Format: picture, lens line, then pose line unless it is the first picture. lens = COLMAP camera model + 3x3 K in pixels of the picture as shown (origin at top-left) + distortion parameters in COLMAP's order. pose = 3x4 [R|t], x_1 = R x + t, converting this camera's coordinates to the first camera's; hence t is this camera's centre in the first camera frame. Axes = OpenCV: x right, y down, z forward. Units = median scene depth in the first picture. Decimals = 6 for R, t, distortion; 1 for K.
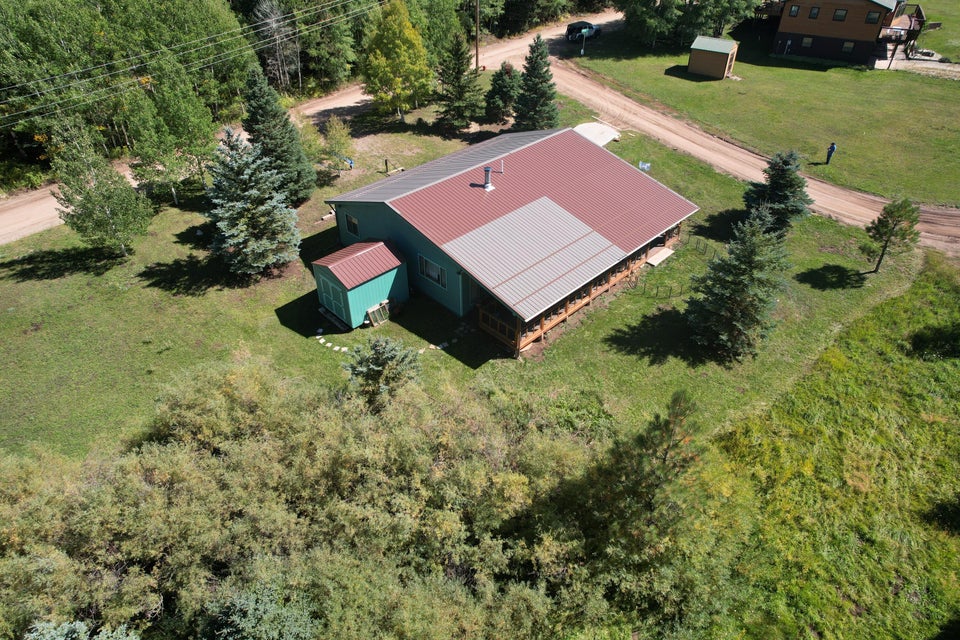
lens RADIAL K [[612.2, 0, 482.8], [0, 612.2, 319.4], [0, 0, 1]] dist [-0.074871, 0.069075]
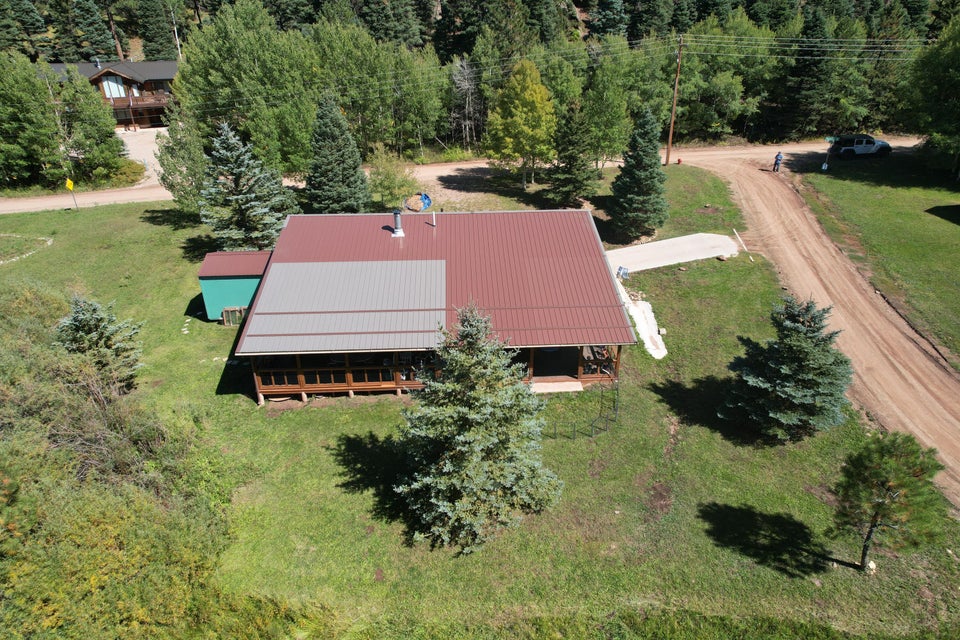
lens RADIAL K [[612.2, 0, 482.8], [0, 612.2, 319.4], [0, 0, 1]] dist [-0.074871, 0.069075]
pose [[0.735100, 0.305141, -0.605406, 0.597583], [-0.408631, 0.911969, -0.036515, -0.111107], [0.540969, 0.274230, 0.795079, 0.370763]]
